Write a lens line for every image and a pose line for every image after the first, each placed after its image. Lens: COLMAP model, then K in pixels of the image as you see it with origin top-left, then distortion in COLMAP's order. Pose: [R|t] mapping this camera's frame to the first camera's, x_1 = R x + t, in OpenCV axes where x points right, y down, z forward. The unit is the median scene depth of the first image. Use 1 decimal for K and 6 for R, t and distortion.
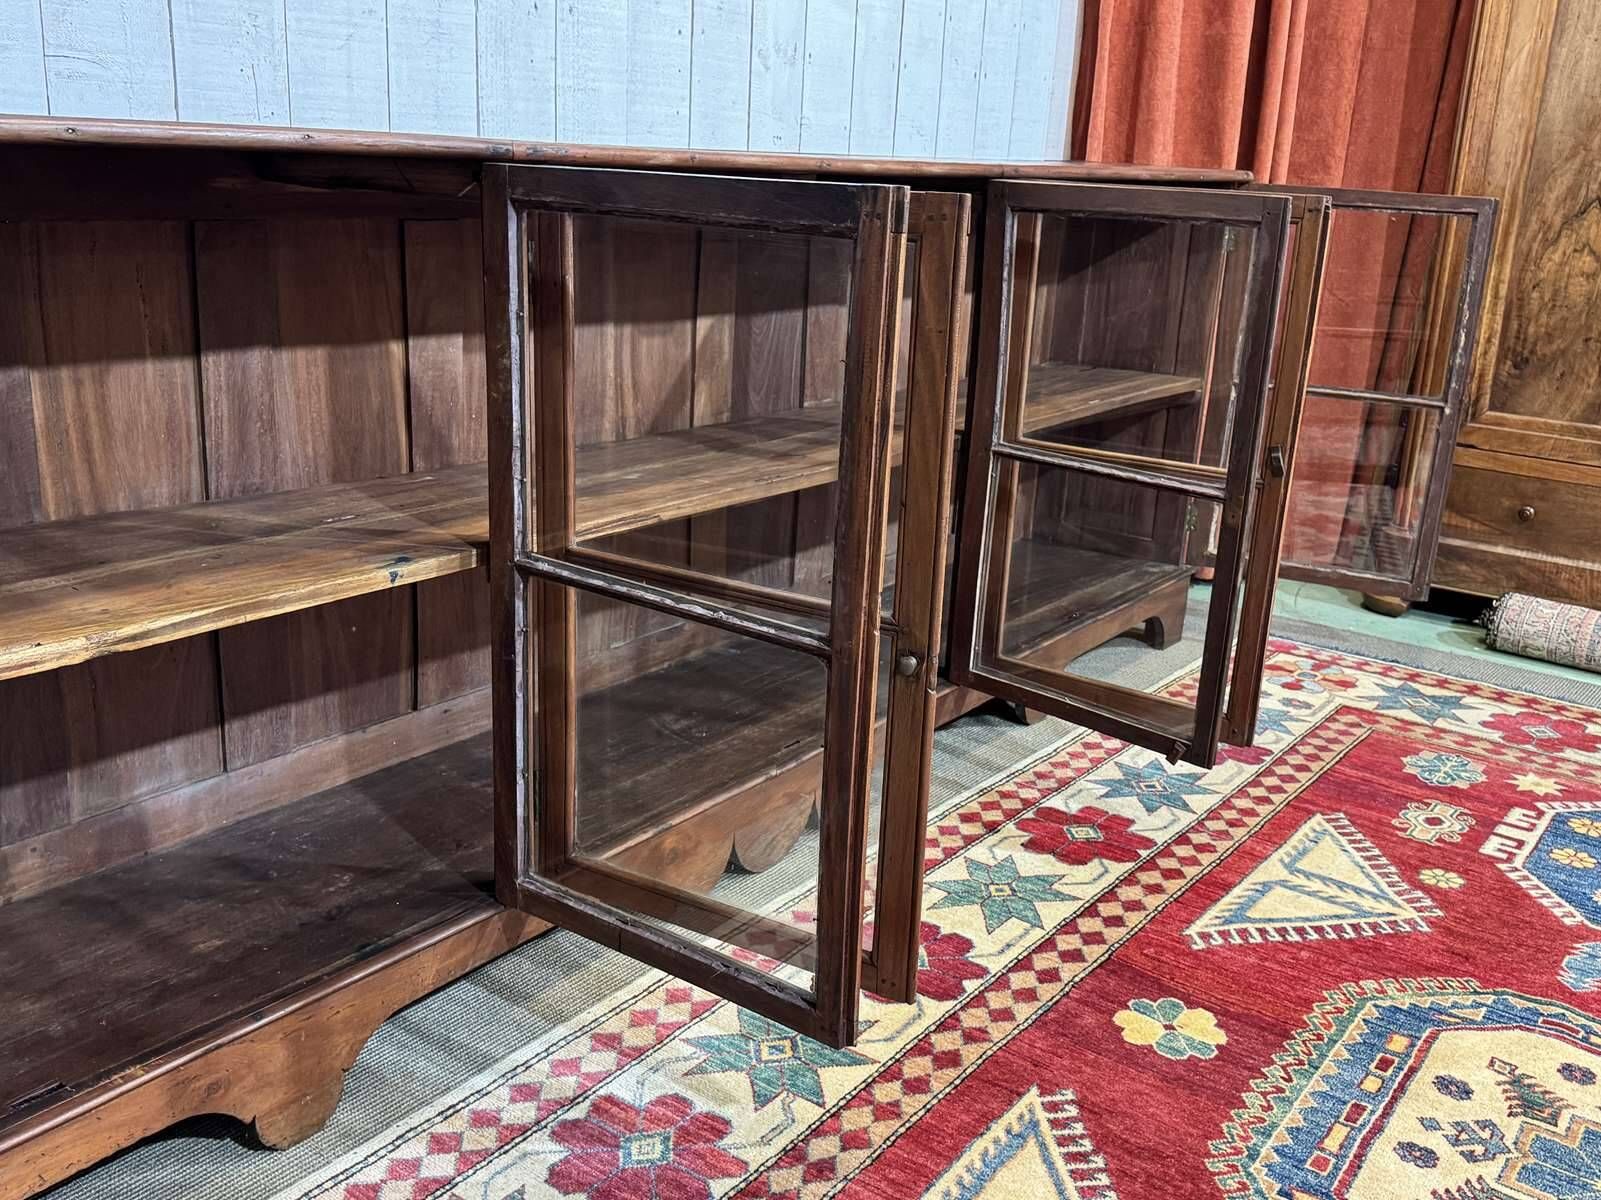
lens RADIAL K [[1508.8, 0, 803.7], [0, 1508.8, 609.7], [0, 0, 1]] dist [0.175714, -0.386433]
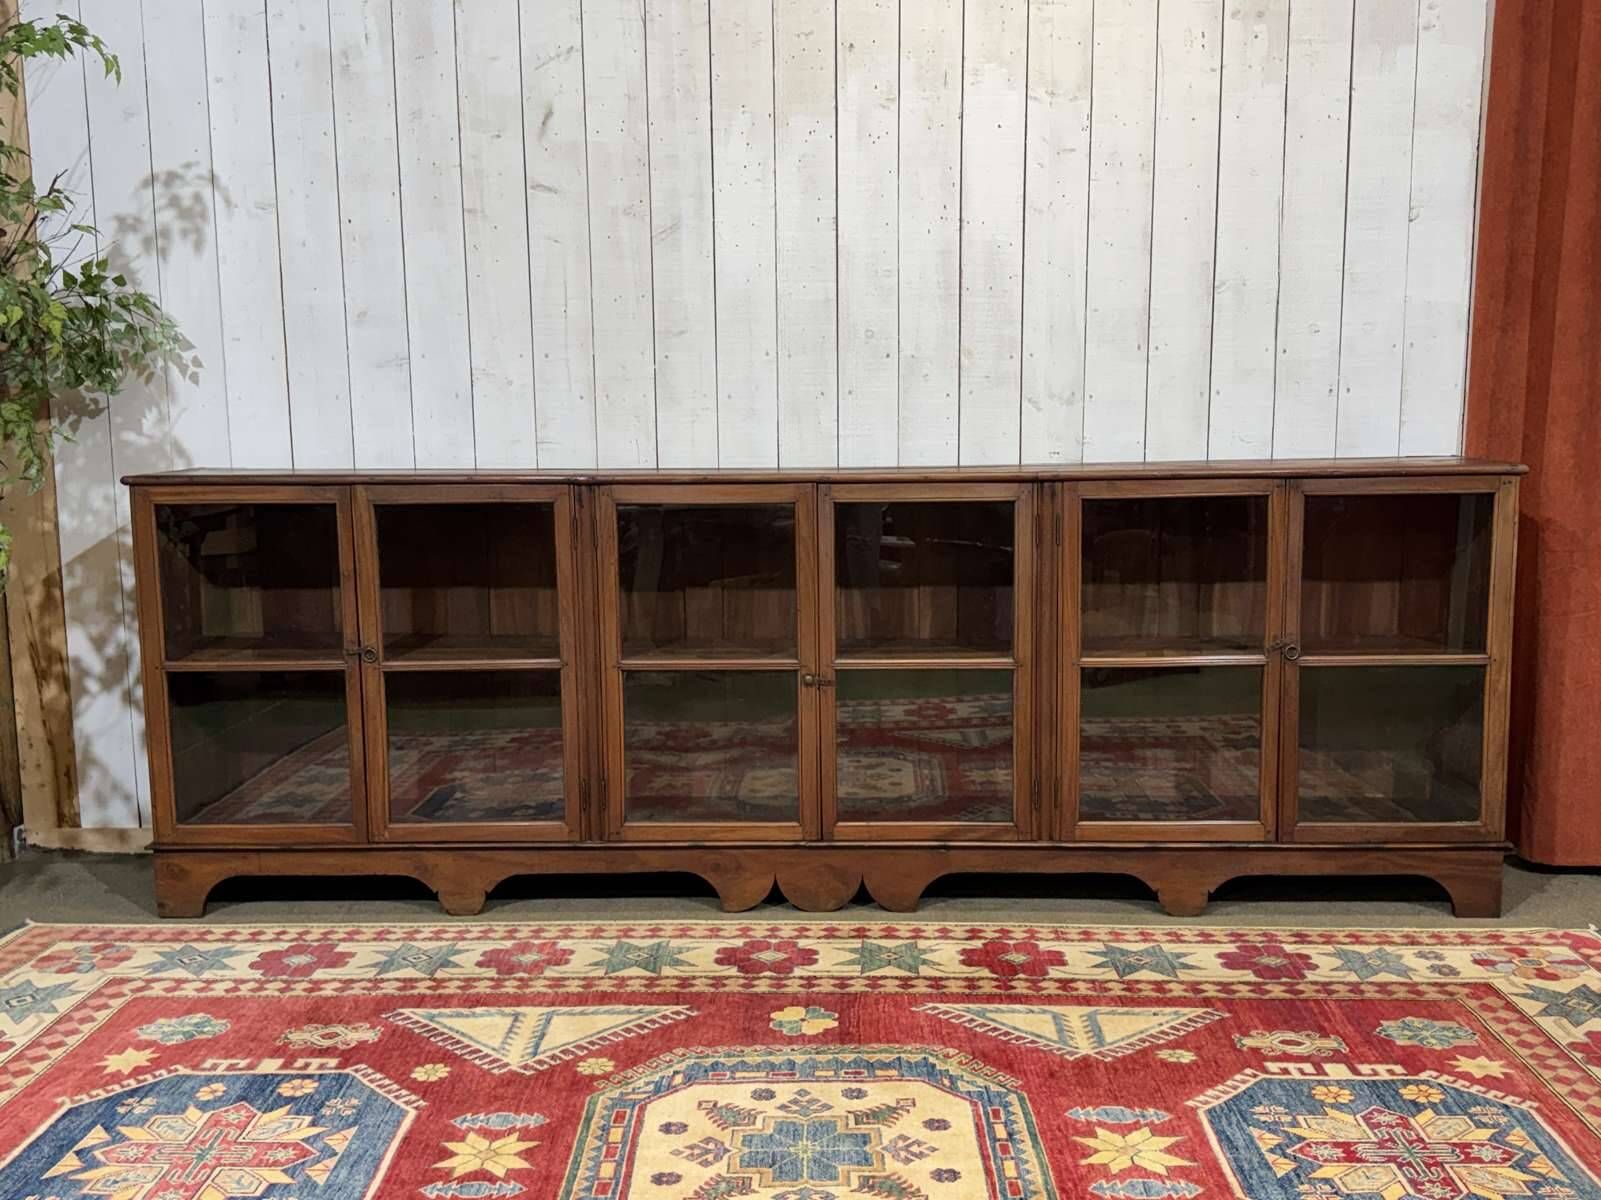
lens RADIAL K [[1539.1, 0, 800.5], [0, 1539.1, 600.0], [0, 0, 1]] dist [0.171047, -0.354400]
pose [[0.563960, 0.049363, -0.824325, 1.219218], [-0.203393, 0.975764, -0.080719, -0.009582], [0.800363, 0.213184, 0.560332, 0.029125]]
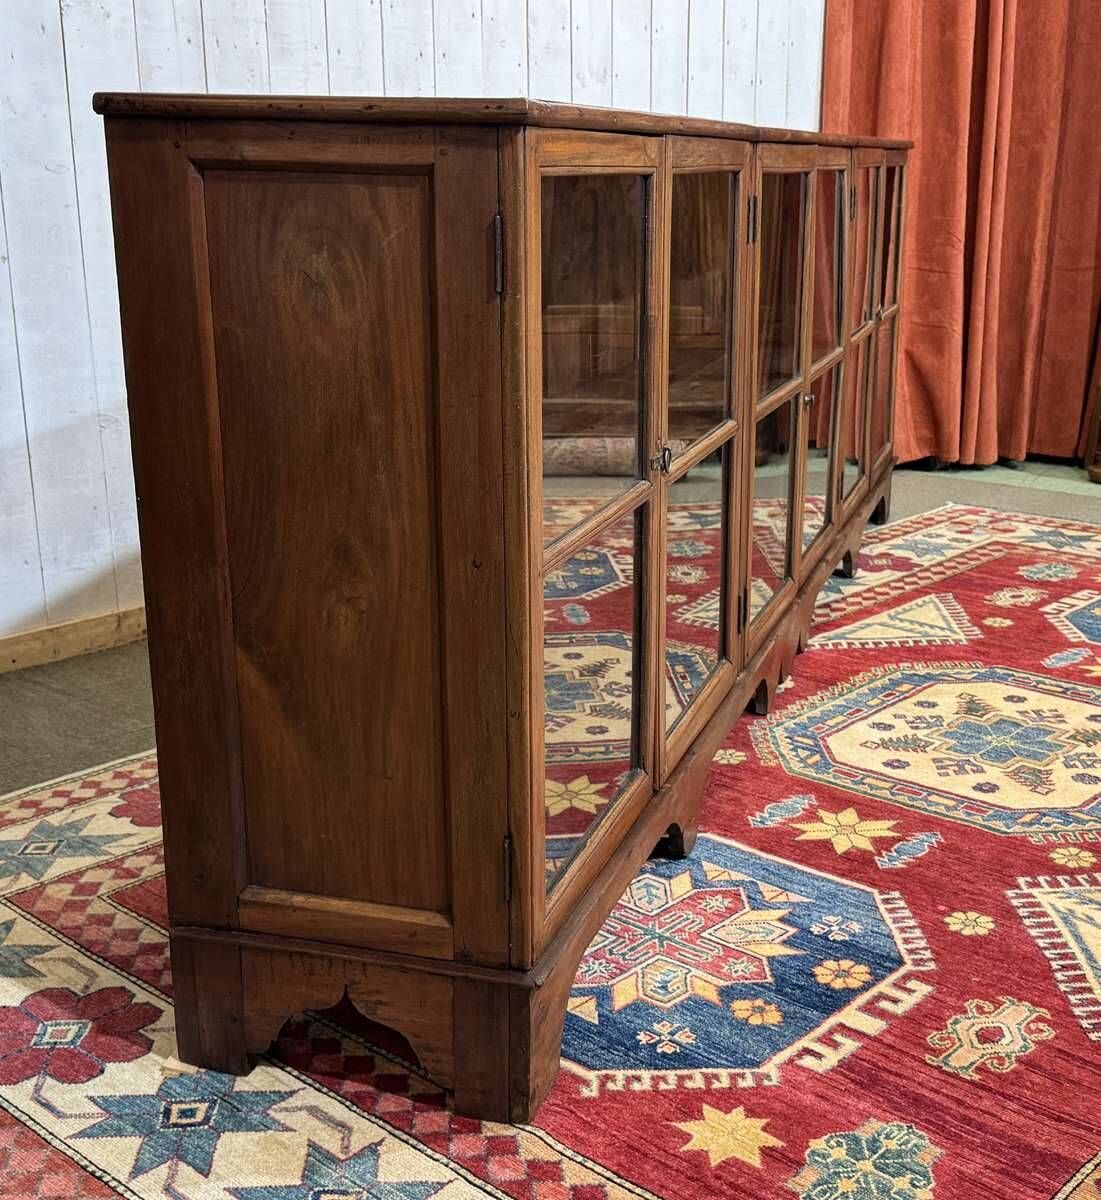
lens RADIAL K [[1567.2, 0, 628.8], [0, 1567.2, 583.6], [0, 0, 1]] dist [0.241317, -0.613015]
pose [[0.995638, -0.025634, -0.089707, 0.204926], [0.022308, 0.999033, -0.037887, 0.188037], [0.090591, 0.035720, 0.995247, -0.510442]]
